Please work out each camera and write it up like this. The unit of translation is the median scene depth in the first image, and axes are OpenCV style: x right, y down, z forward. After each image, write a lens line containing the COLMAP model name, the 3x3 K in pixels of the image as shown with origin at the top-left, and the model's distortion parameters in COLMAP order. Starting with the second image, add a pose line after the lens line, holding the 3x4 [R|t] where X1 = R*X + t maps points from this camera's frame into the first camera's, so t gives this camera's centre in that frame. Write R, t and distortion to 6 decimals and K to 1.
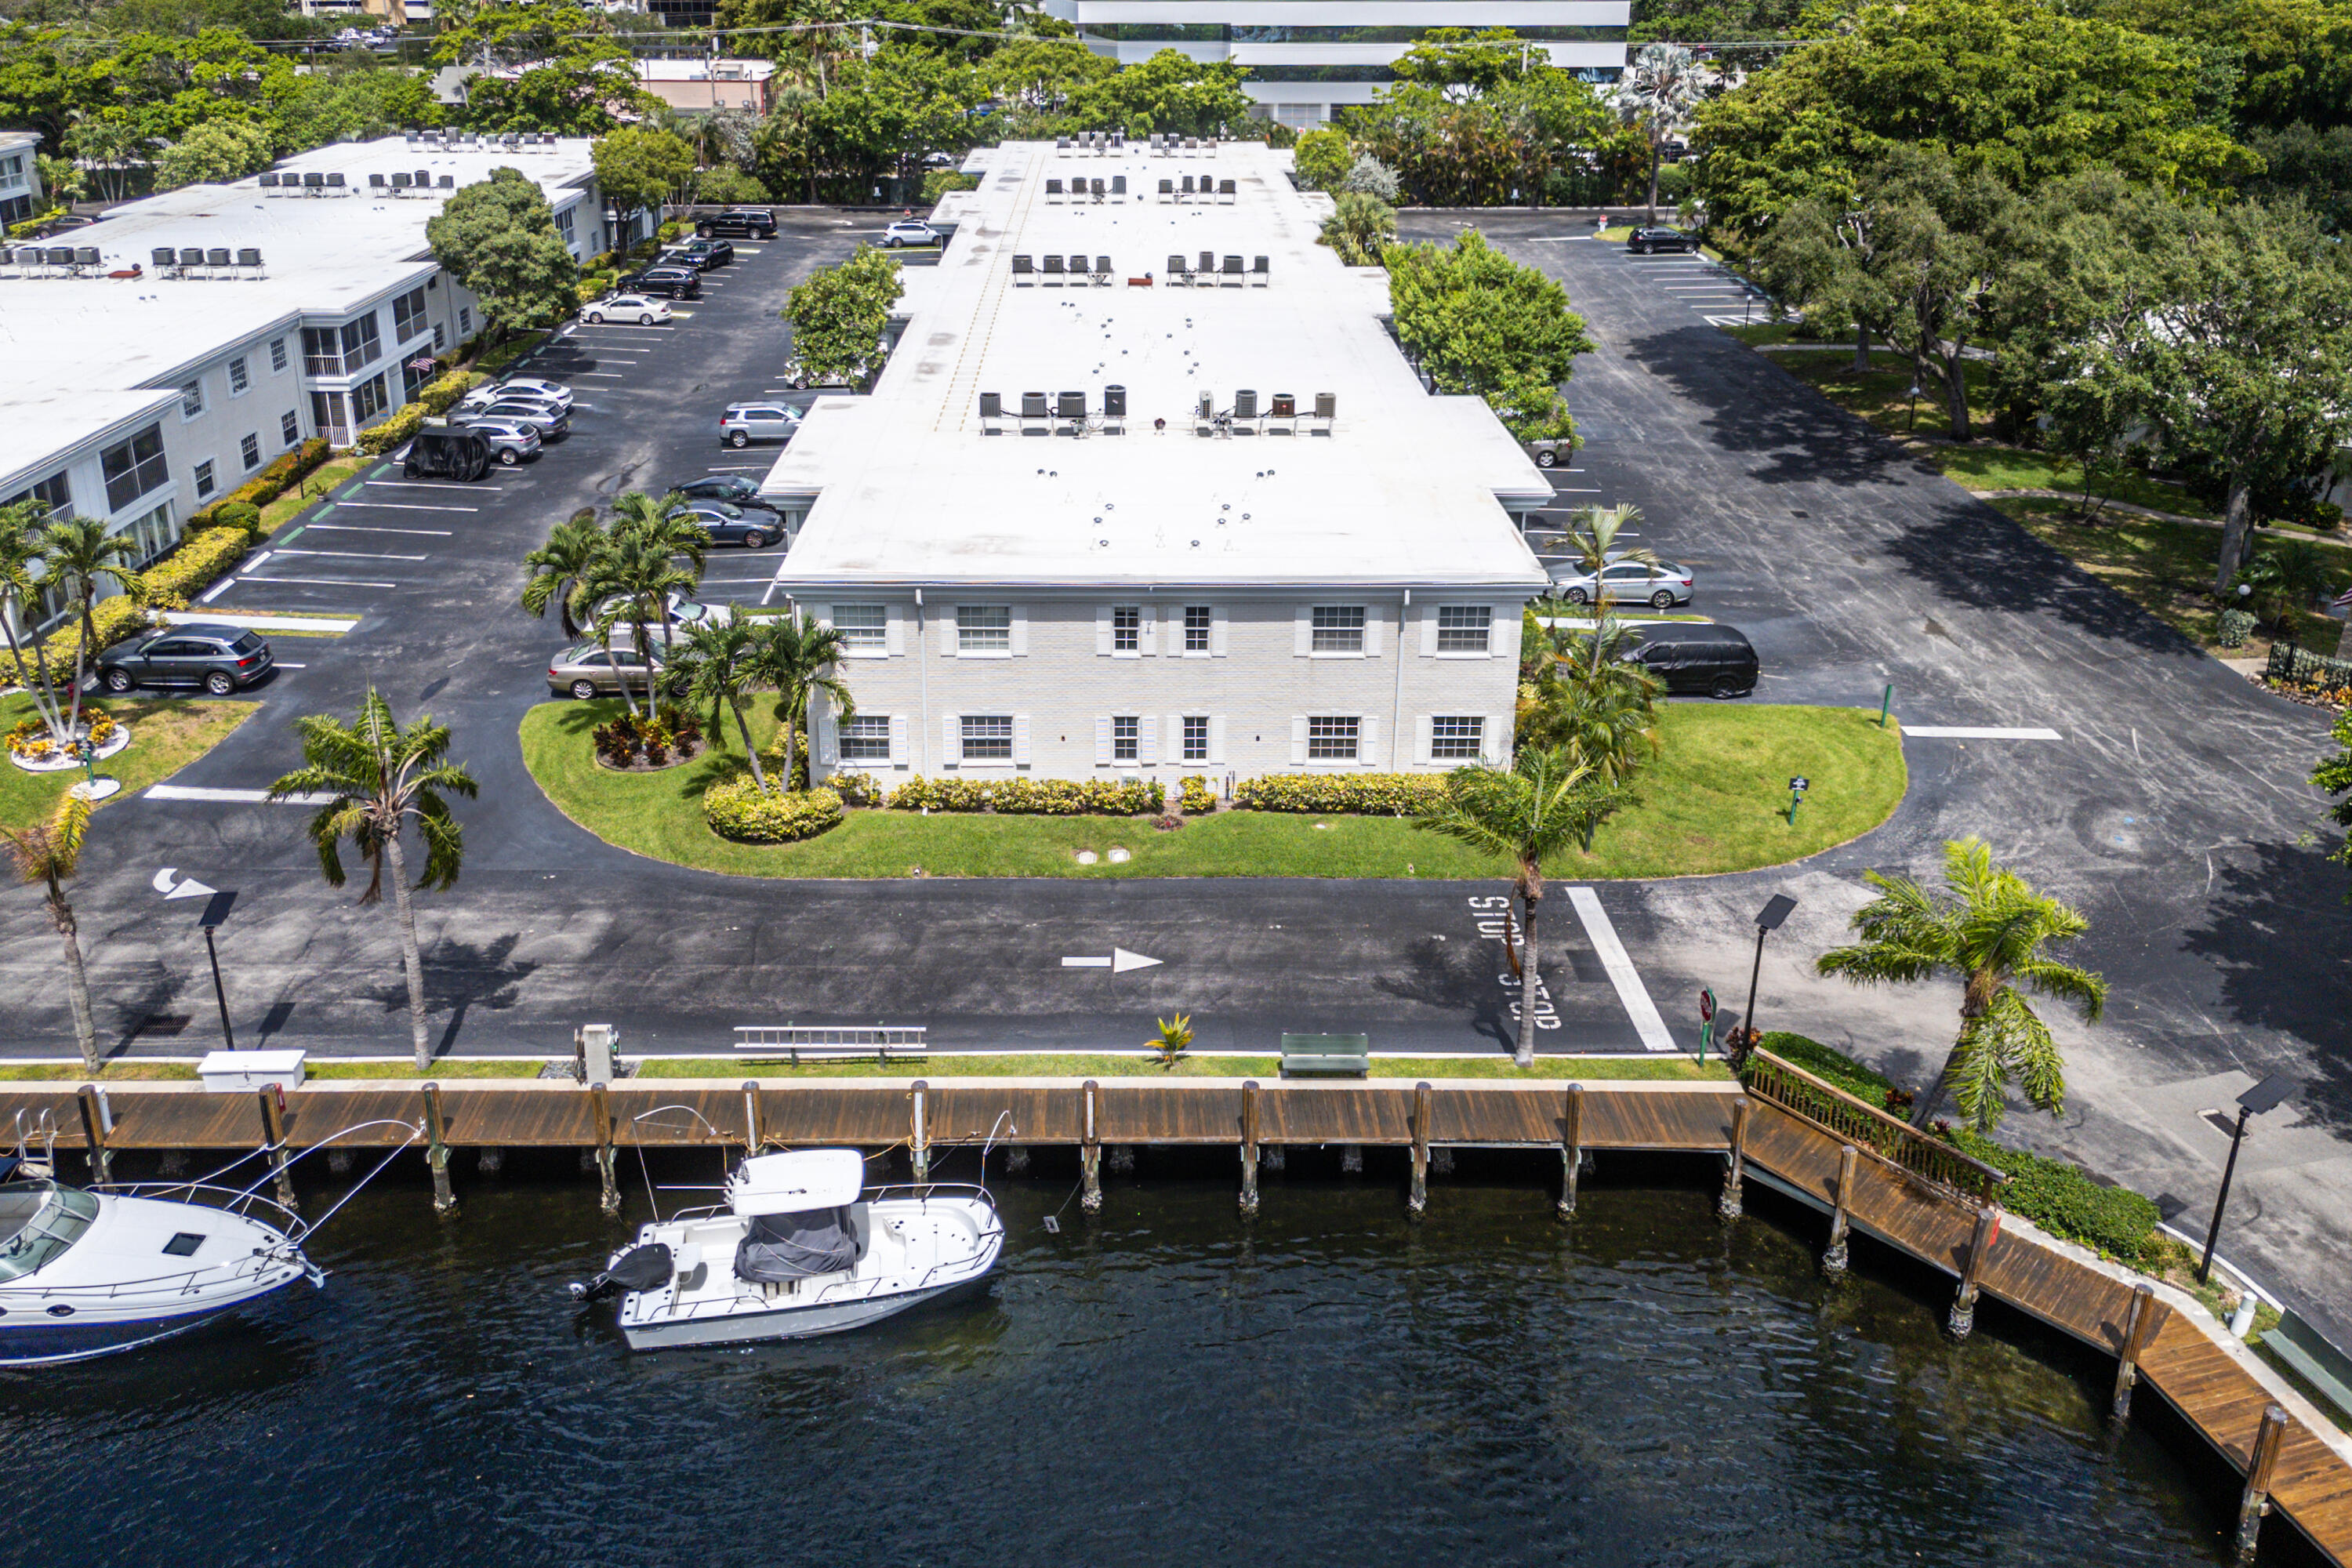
lens RADIAL K [[1927.8, 0, 1156.1], [0, 1927.8, 471.6], [0, 0, 1]] dist [0.049382, -0.015853]
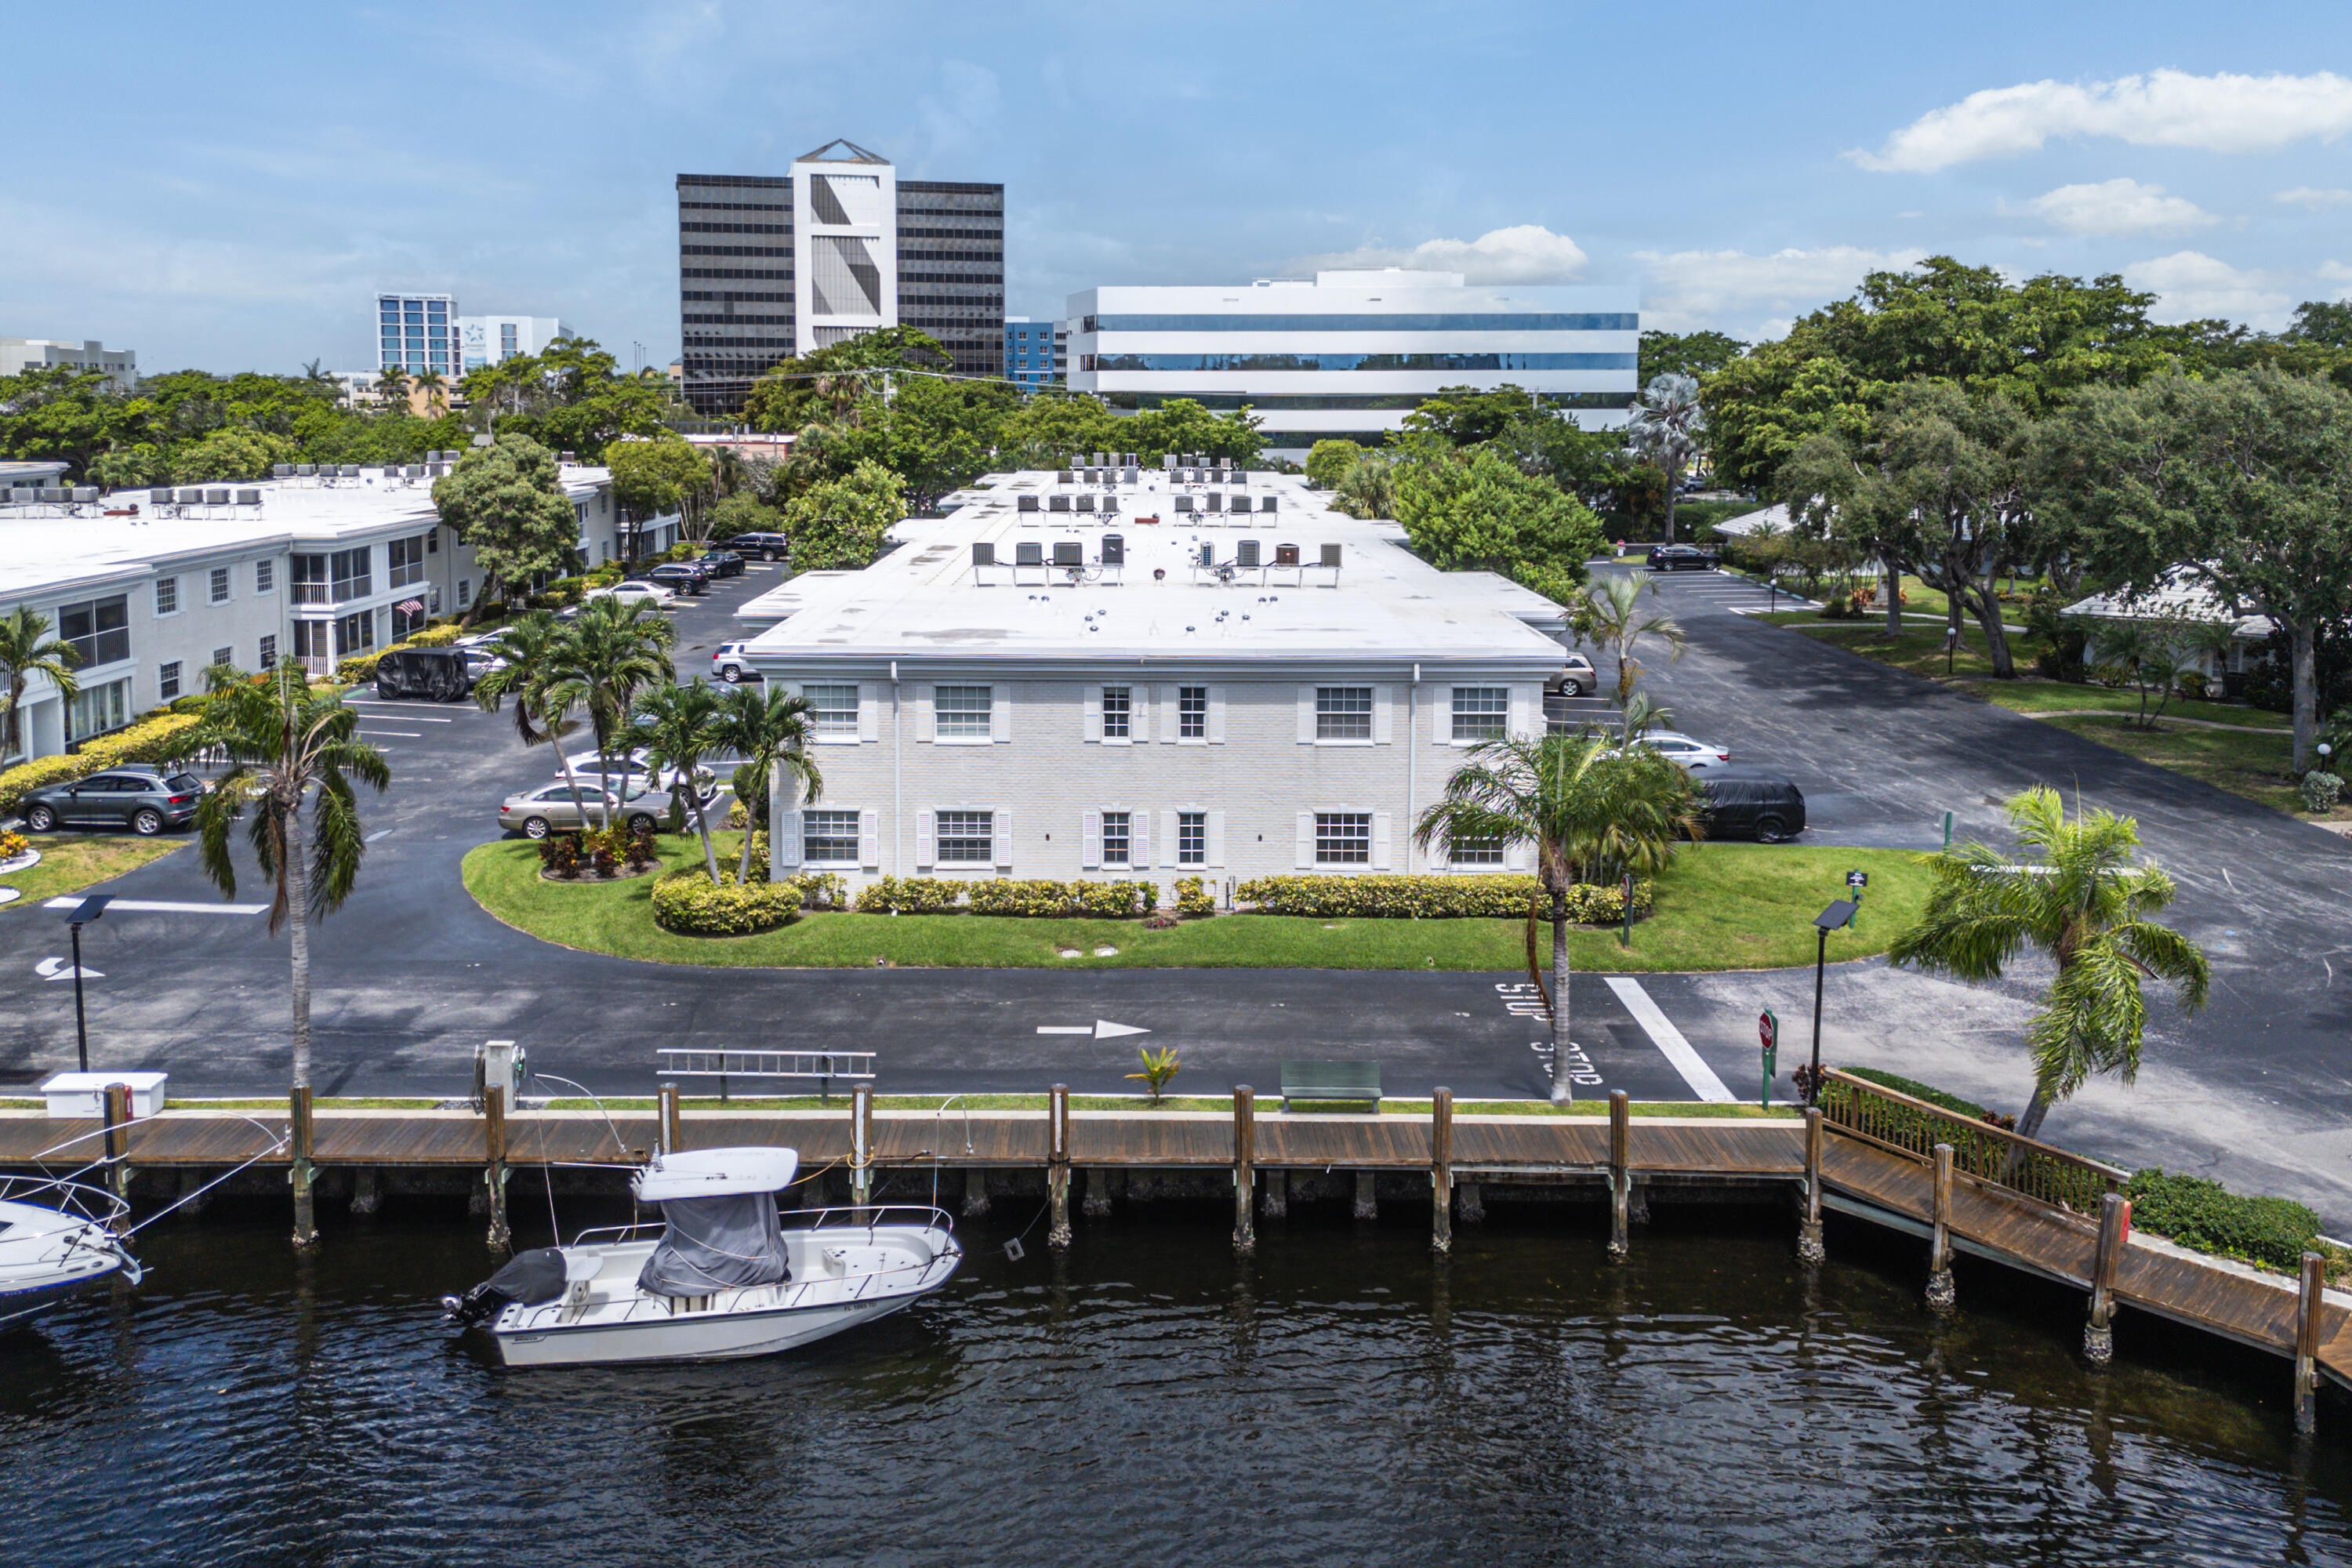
lens RADIAL K [[1927.8, 0, 1156.1], [0, 1927.8, 471.6], [0, 0, 1]] dist [0.049382, -0.015853]
pose [[0.999902, -0.003966, -0.013460, 0.016552], [0.000677, 0.971758, -0.235979, 0.186448], [0.014015, 0.235947, 0.971665, 0.066934]]
